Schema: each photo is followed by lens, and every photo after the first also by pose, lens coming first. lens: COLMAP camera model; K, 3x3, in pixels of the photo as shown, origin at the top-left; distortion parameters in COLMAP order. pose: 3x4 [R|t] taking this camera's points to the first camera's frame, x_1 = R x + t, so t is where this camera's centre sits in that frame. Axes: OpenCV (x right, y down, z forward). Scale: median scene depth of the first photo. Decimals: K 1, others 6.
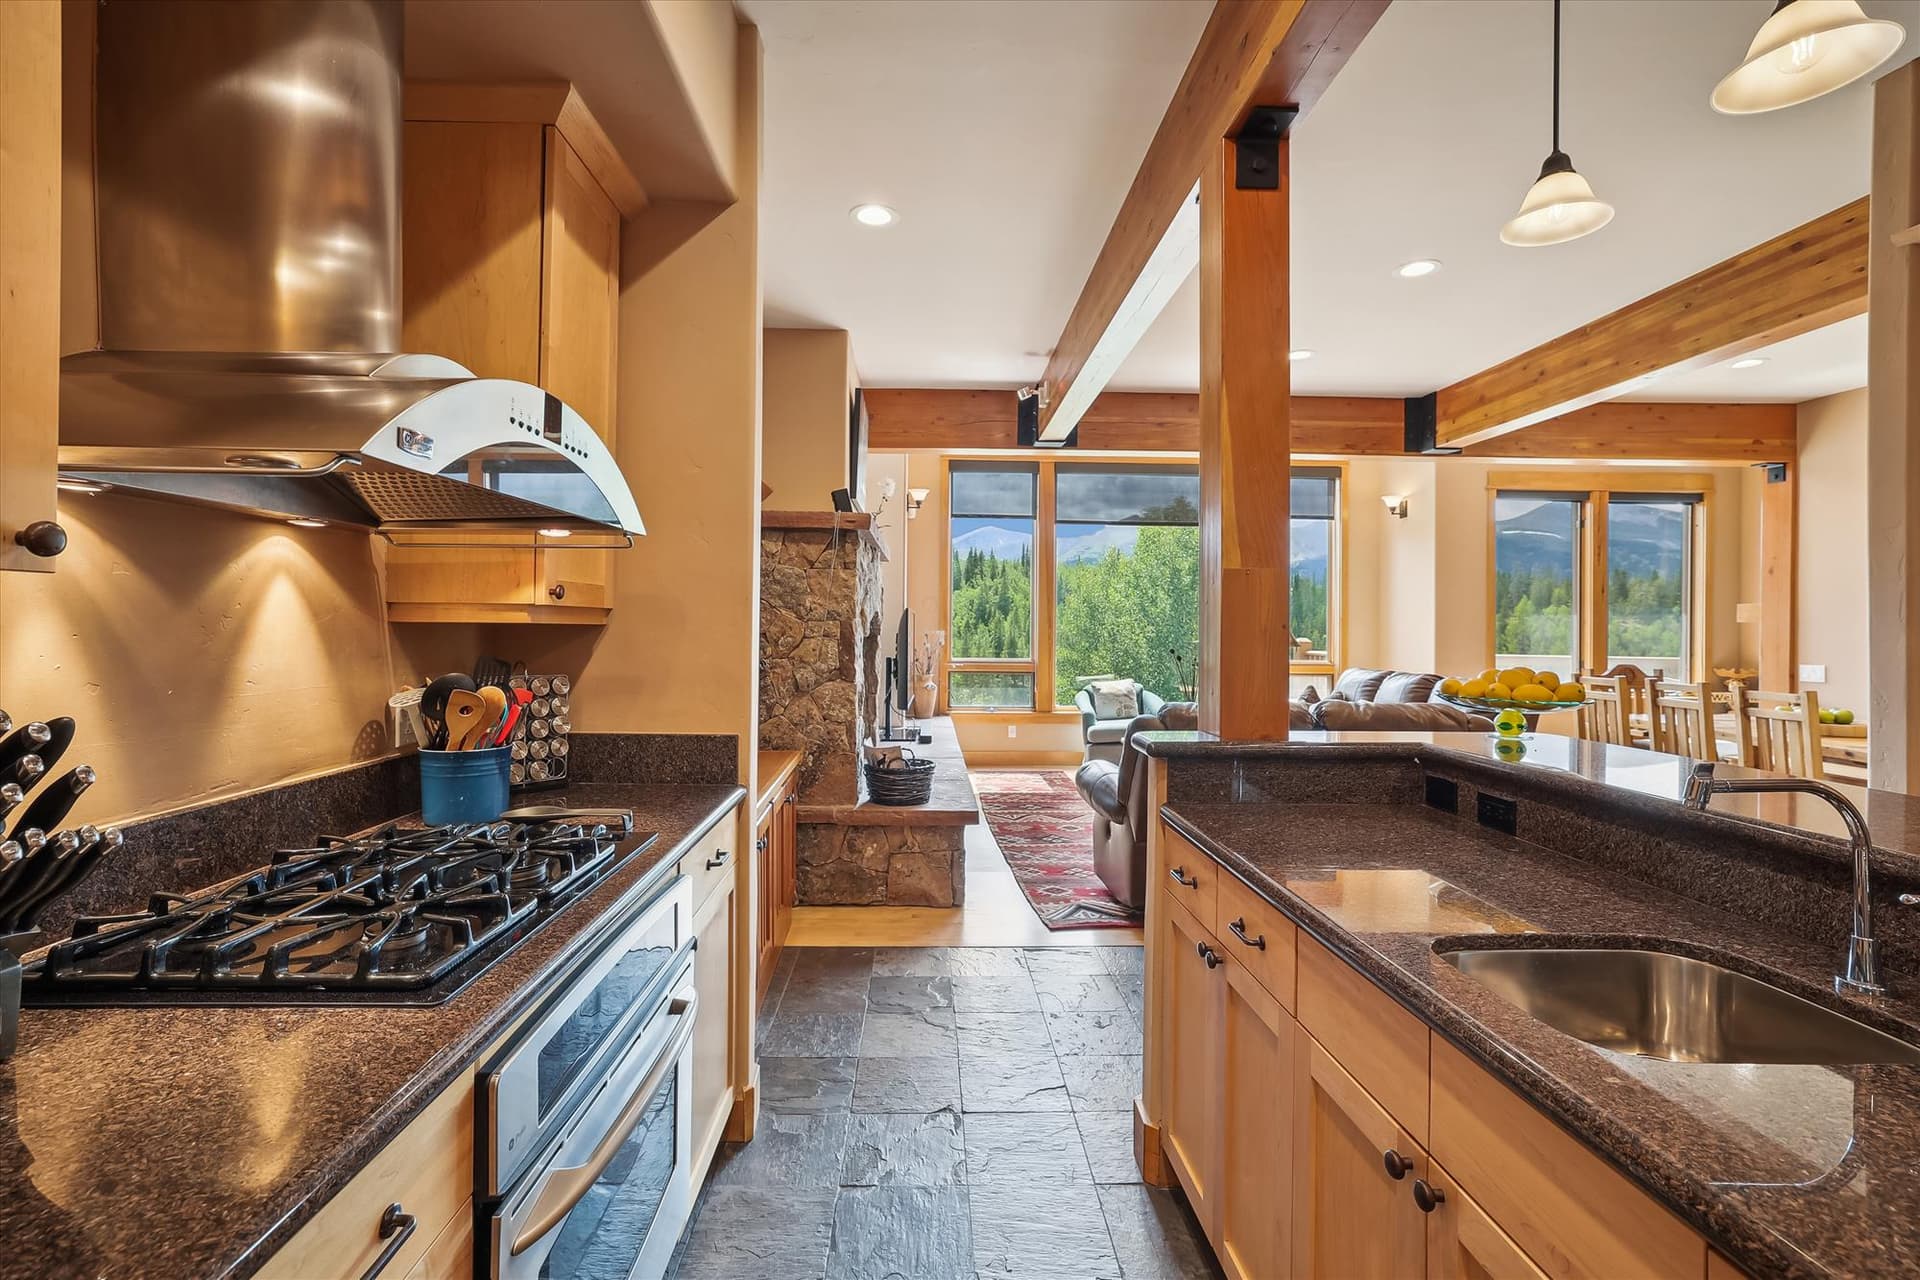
lens RADIAL K [[863.8, 0, 941.3], [0, 863.8, 621.1], [0, 0, 1]] dist [-0.002015, 0.003411]
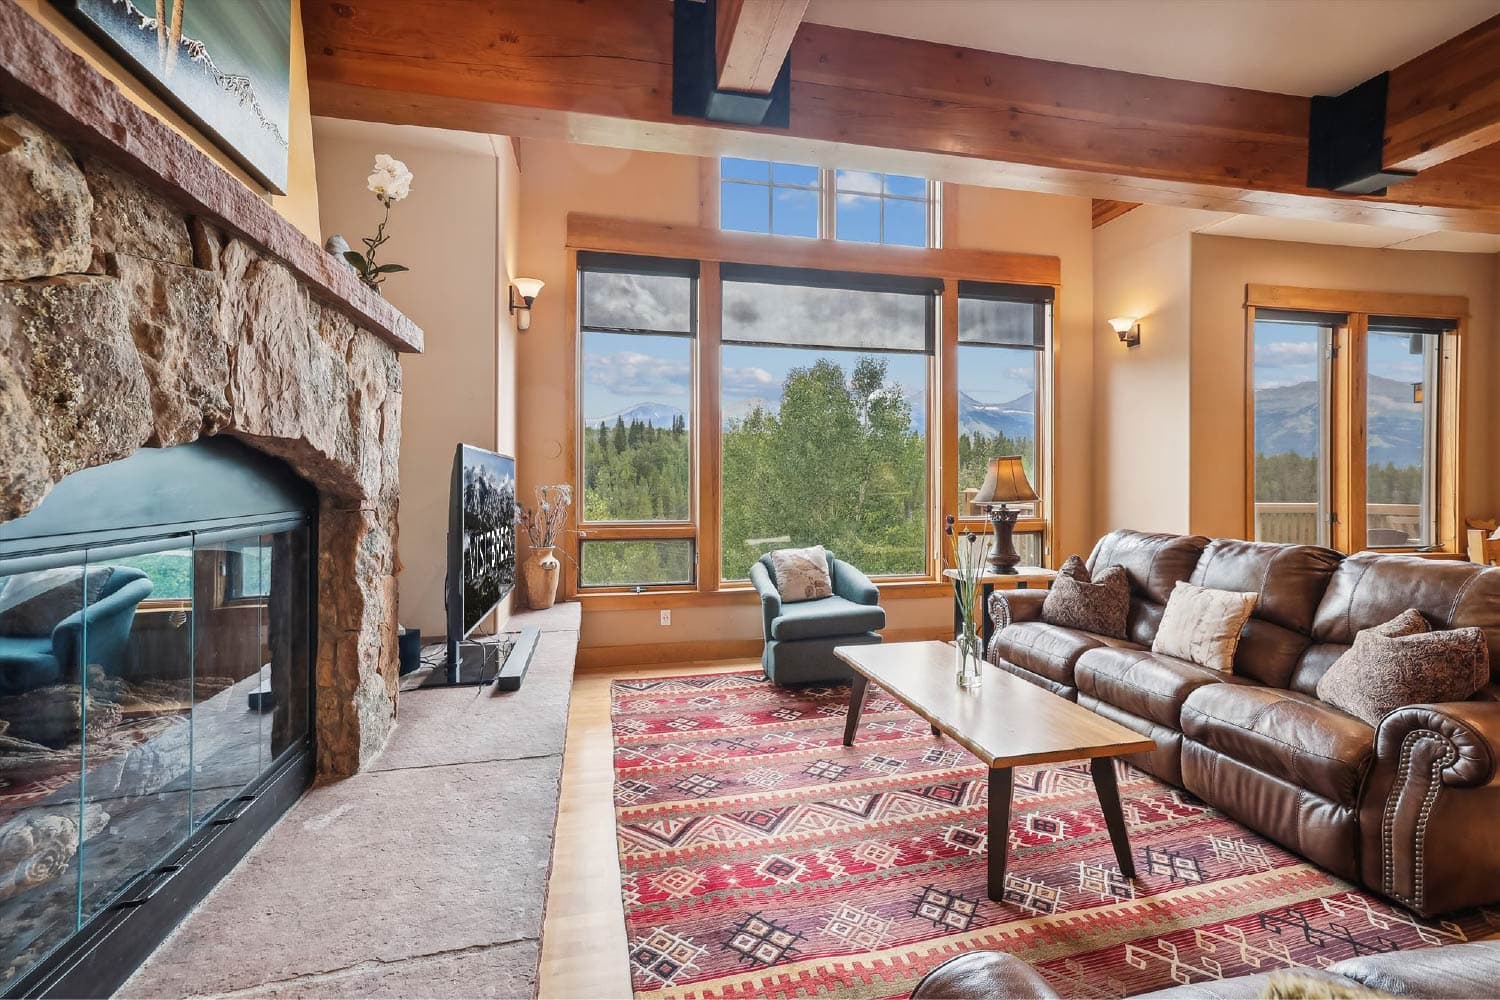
lens RADIAL K [[659.7, 0, 737.2], [0, 659.7, 485.3], [0, 0, 1]] dist [0.016470, 0.000947]
pose [[0.982041, -0.008850, 0.188457, 0.036778], [0.005869, 0.999849, 0.016370, 0.003590], [-0.188574, -0.014969, 0.981945, 0.440844]]
